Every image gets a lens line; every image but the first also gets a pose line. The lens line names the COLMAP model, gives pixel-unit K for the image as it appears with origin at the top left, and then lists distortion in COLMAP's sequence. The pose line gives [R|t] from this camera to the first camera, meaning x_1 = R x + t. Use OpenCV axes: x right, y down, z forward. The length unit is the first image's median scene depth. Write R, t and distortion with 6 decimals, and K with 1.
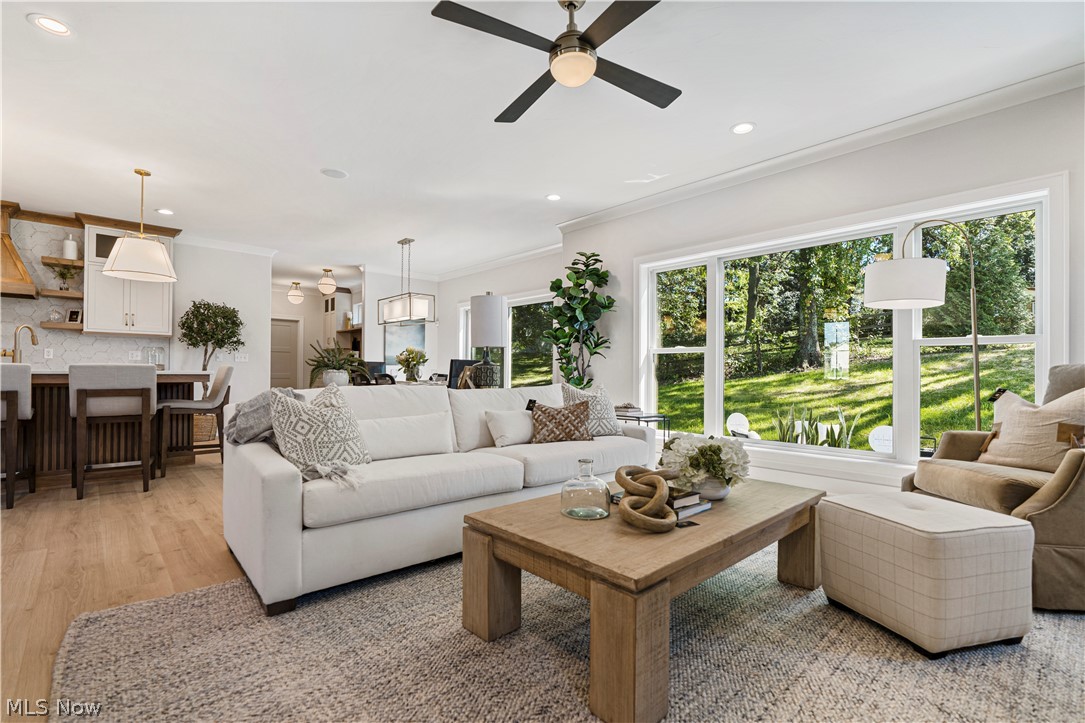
lens RADIAL K [[491.7, 0, 547.6], [0, 491.7, 365.4], [0, 0, 1]] dist [-0.005949, 0.000335]
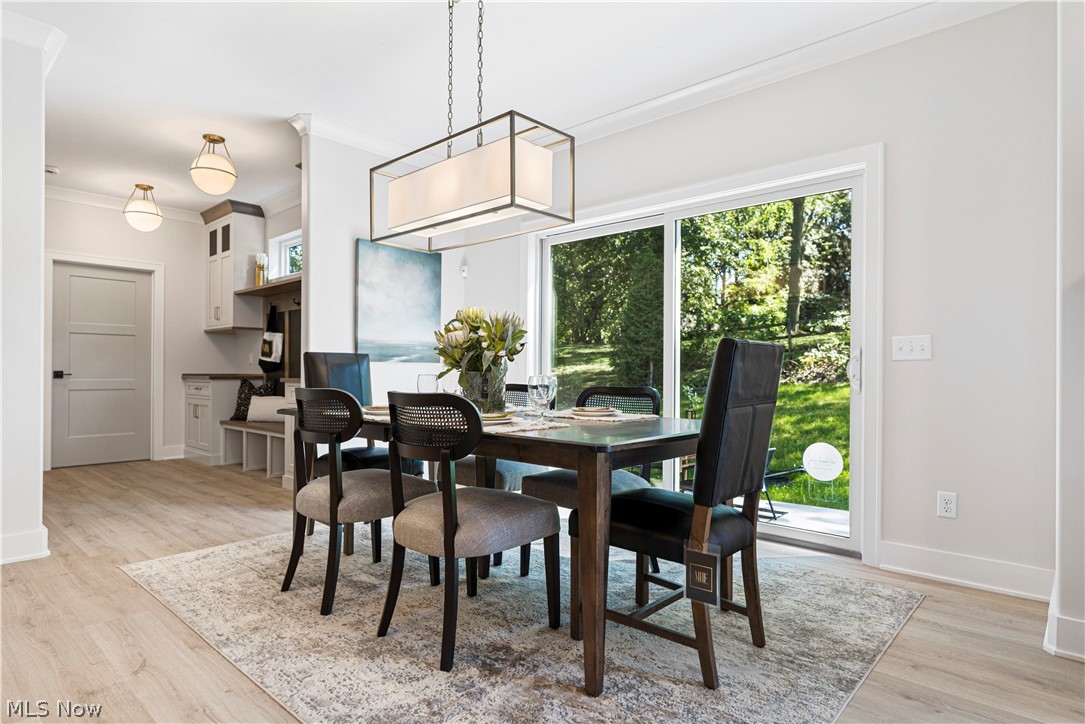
lens RADIAL K [[588.3, 0, 543.4], [0, 588.3, 366.2], [0, 0, 1]] dist [-0.002294, -0.000223]
pose [[0.996622, -0.003642, 0.082050, -0.179130], [0.003039, 0.999967, 0.007476, -0.000378], [-0.082075, -0.007202, 0.996600, 0.409113]]
